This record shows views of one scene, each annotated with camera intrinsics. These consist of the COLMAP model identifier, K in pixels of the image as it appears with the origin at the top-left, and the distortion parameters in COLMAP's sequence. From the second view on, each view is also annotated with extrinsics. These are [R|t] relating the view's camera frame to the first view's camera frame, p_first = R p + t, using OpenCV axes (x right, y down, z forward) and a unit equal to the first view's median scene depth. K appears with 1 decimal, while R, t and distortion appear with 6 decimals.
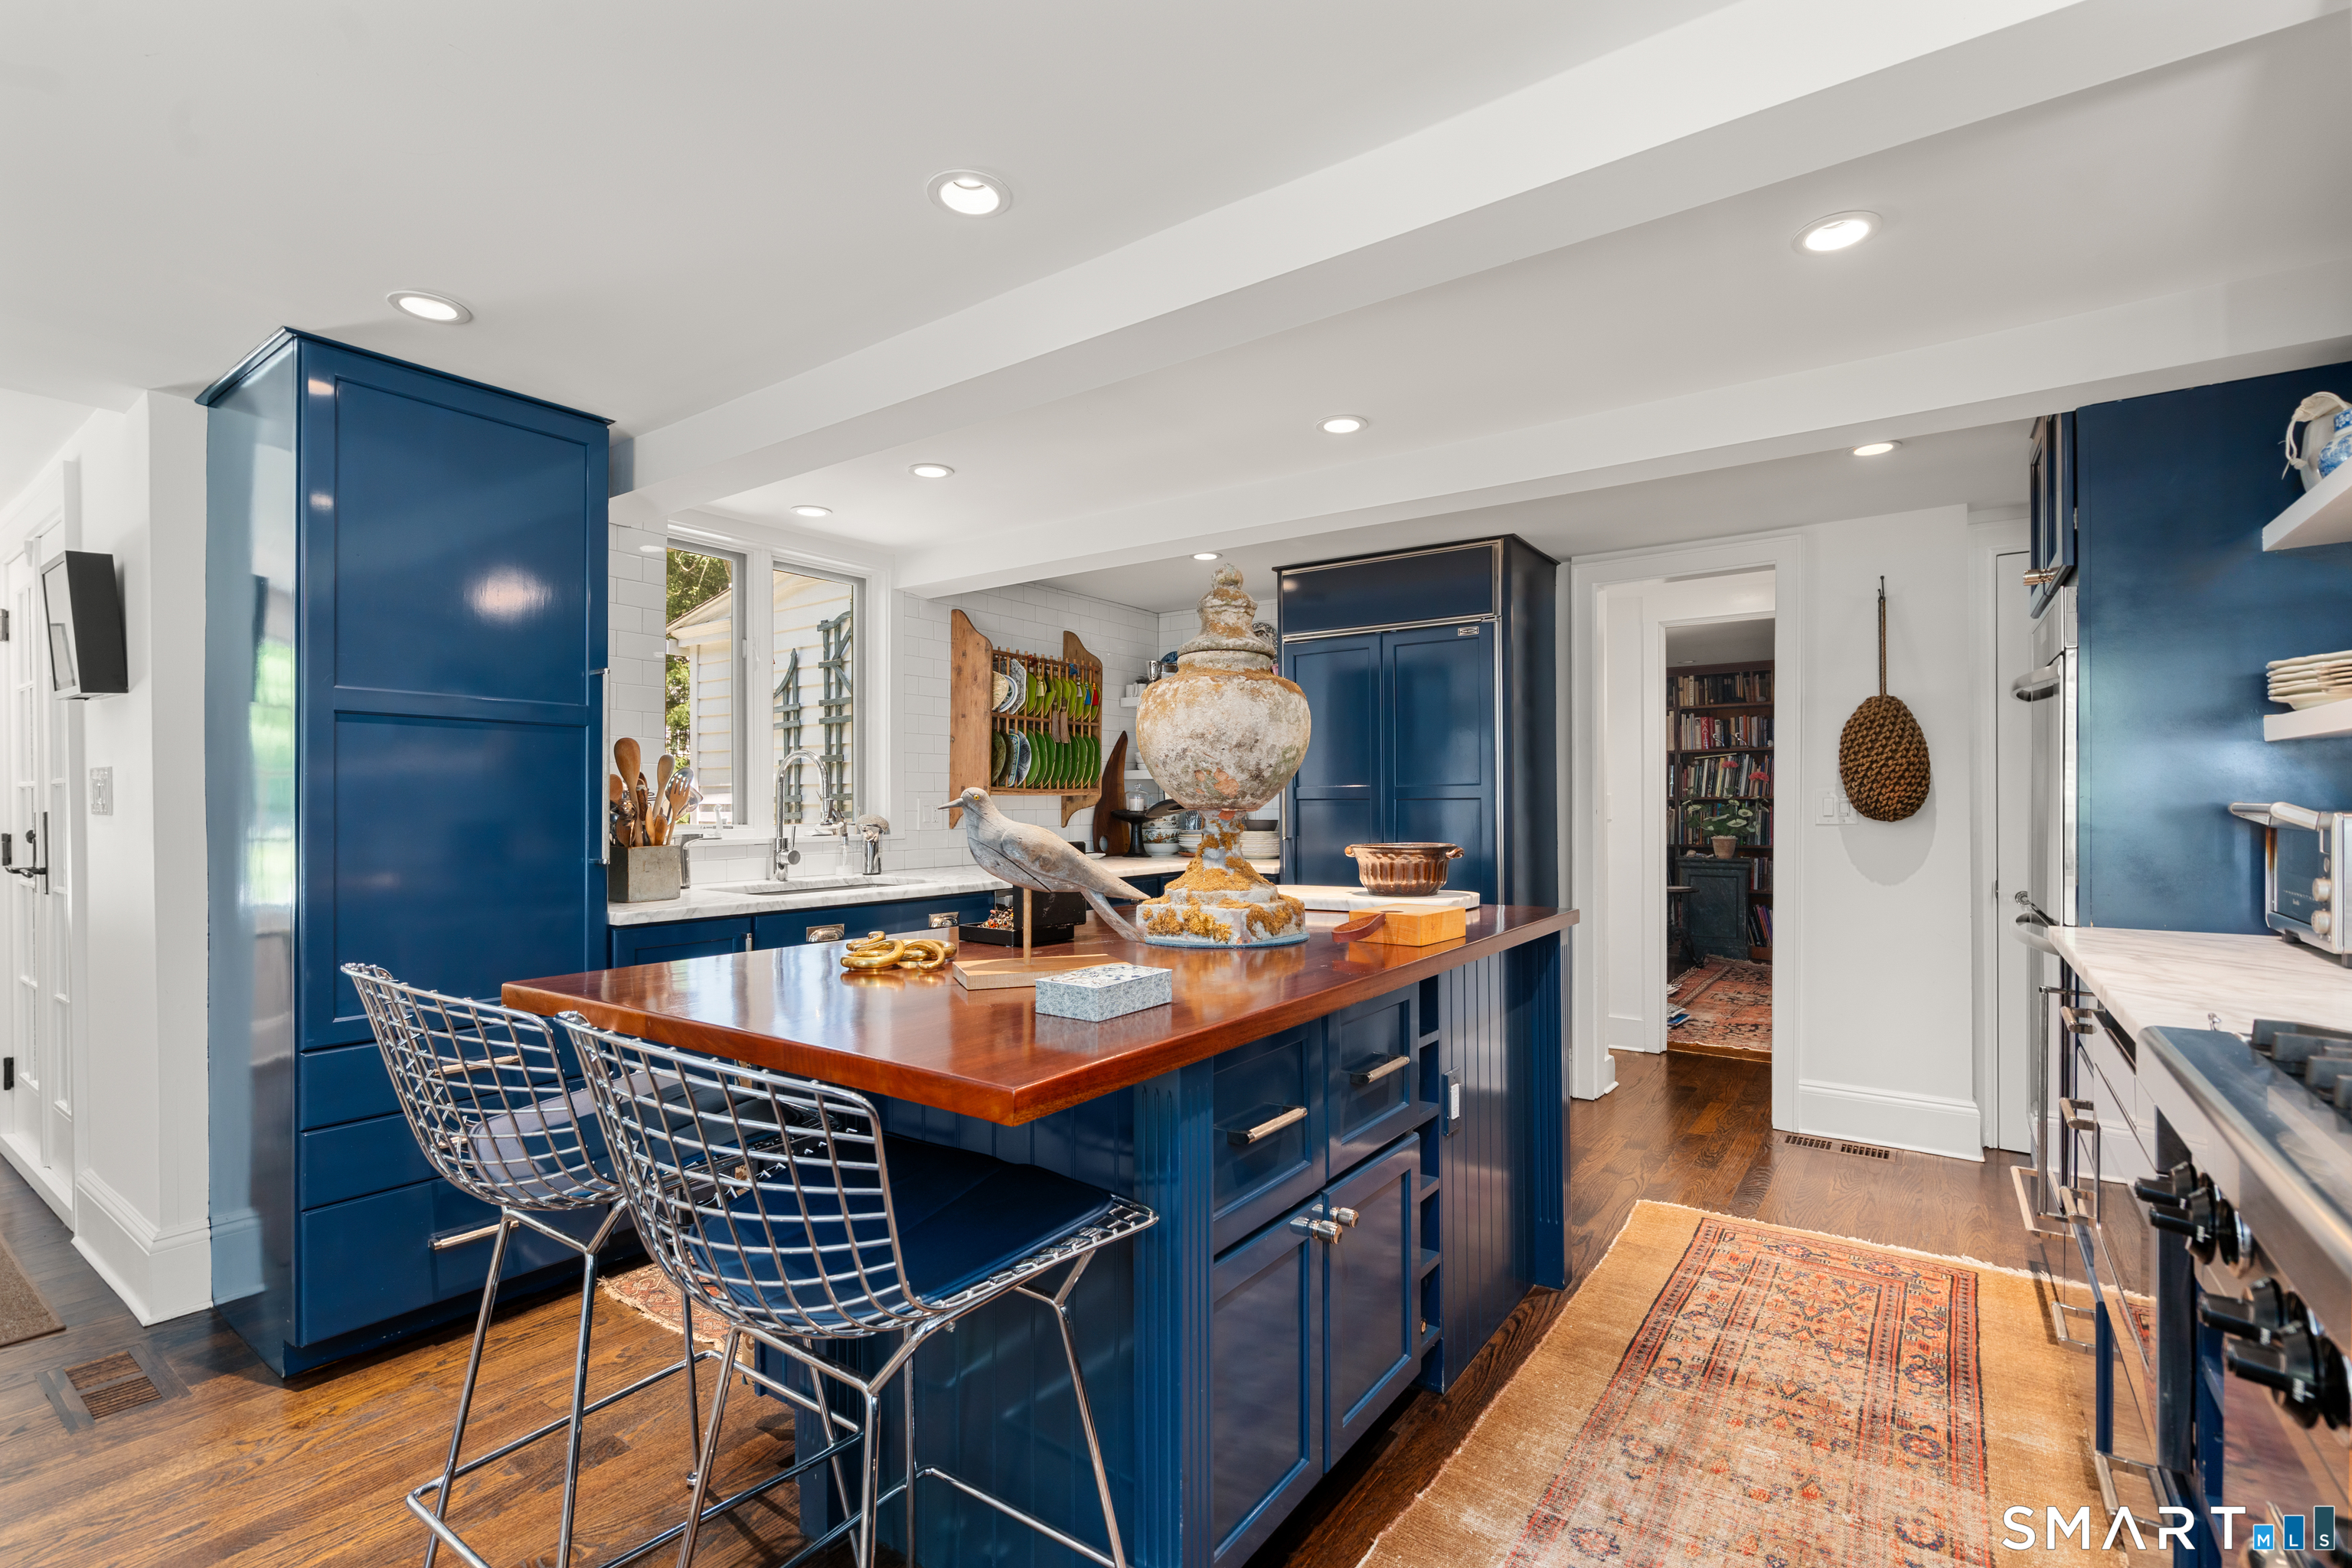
lens RADIAL K [[1058.0, 0, 1175.9], [0, 1058.0, 803.4], [0, 0, 1]] dist [0.000701, 0.000097]
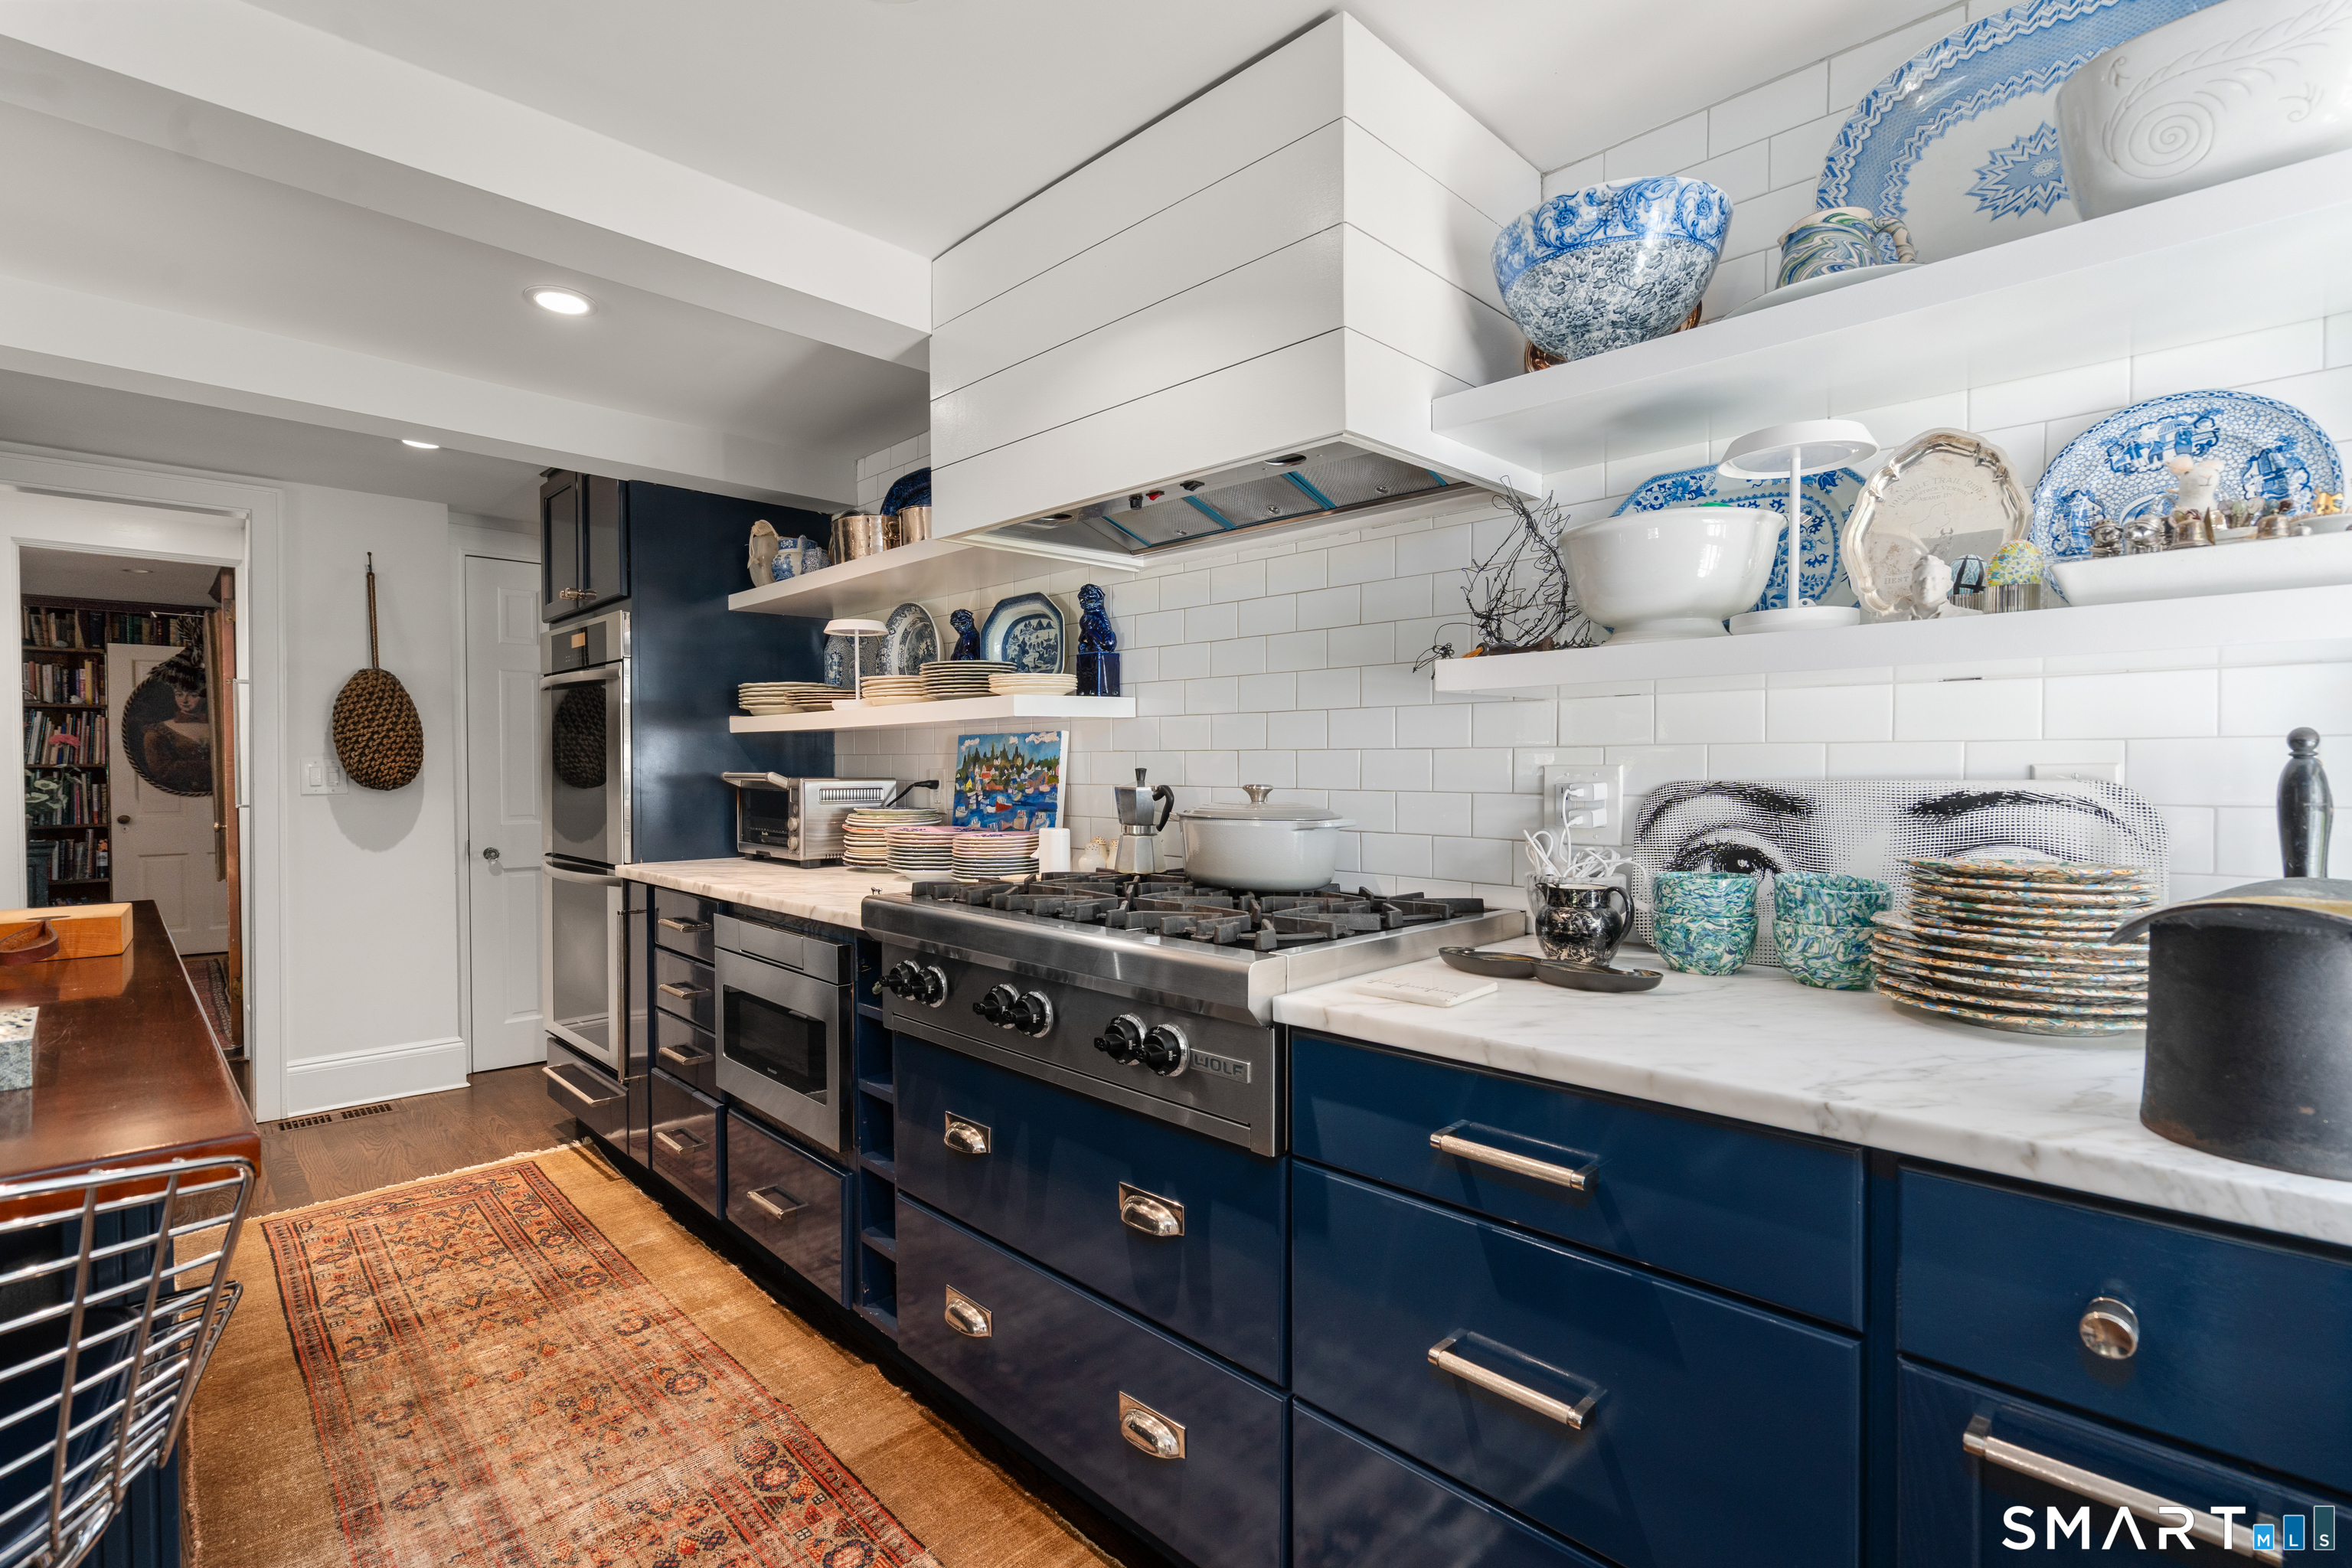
lens RADIAL K [[1064.1, 0, 1170.0], [0, 1064.1, 785.6], [0, 0, 1]] dist [-0.001430, 0.000159]
pose [[0.177566, -0.012013, 0.984036, -0.323822], [0.000323, 0.999926, 0.012149, 0.000063], [-0.984109, -0.001840, 0.177557, 0.071942]]
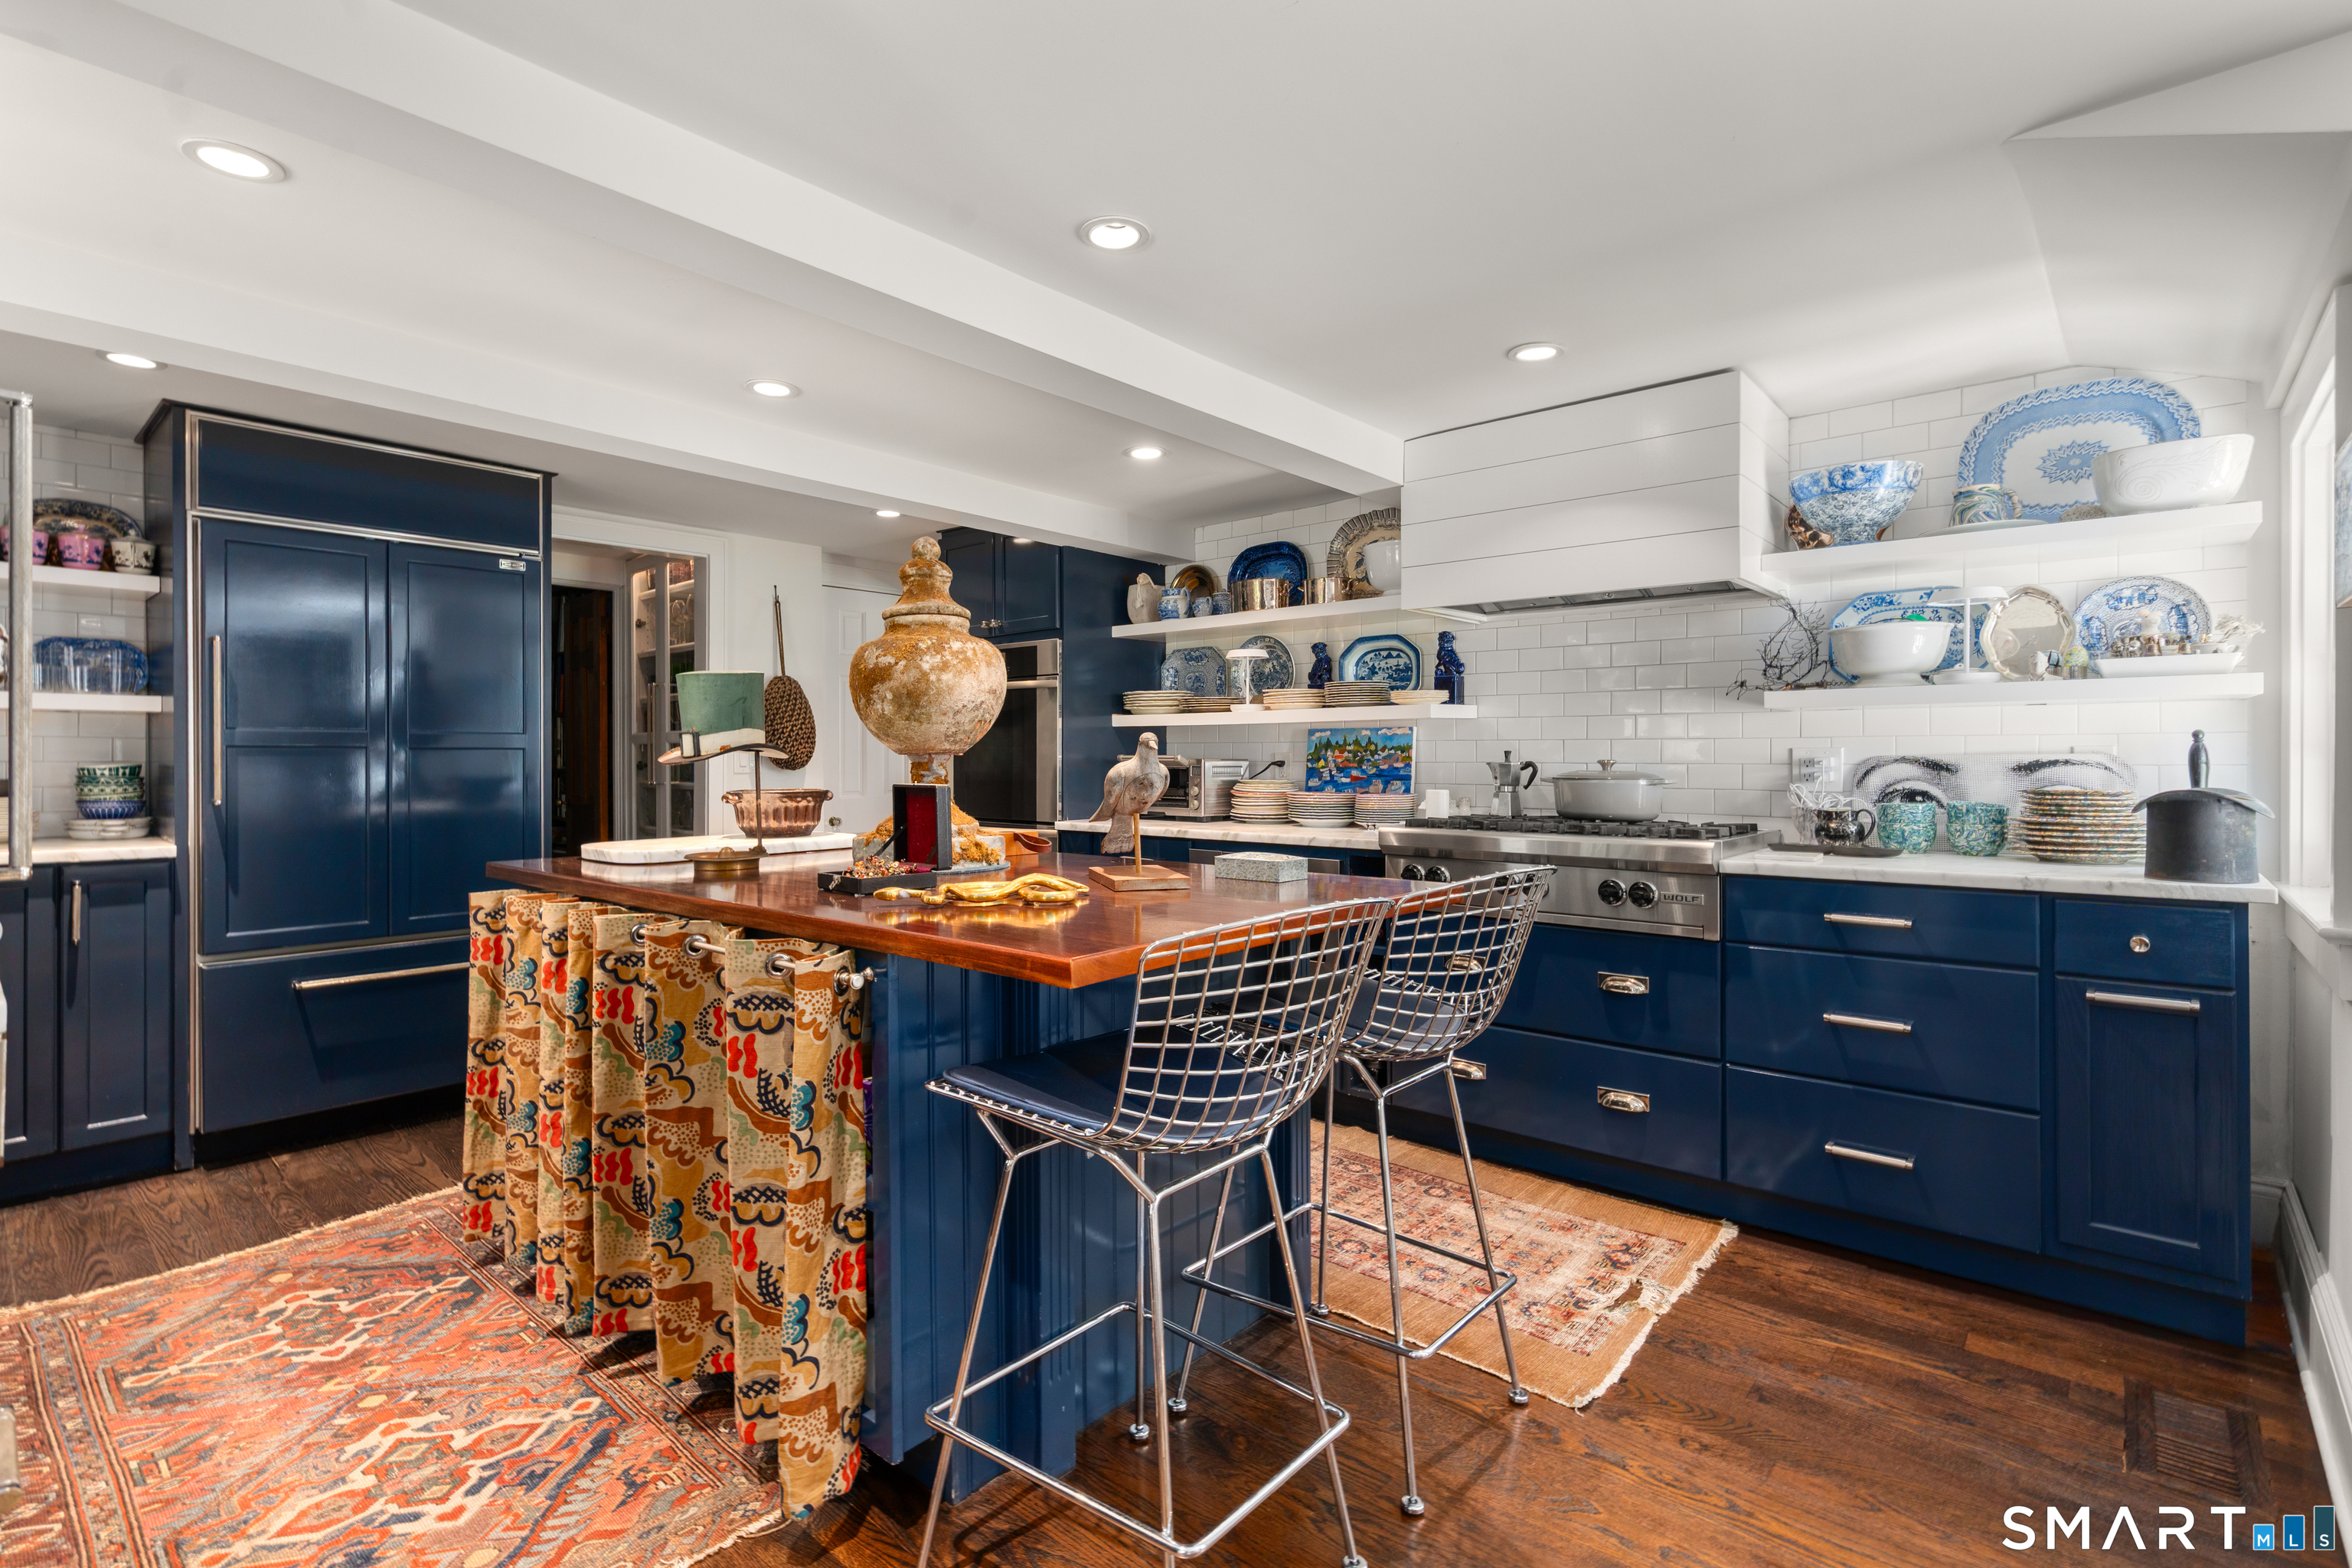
lens RADIAL K [[1079.6, 0, 1165.4], [0, 1079.6, 760.3], [0, 0, 1]] dist [-0.000210, 0.001066]
pose [[0.111881, 0.003368, 0.993716, -0.917655], [0.000432, 0.999994, -0.003438, 0.013558], [-0.993721, 0.000814, 0.111879, 0.532323]]
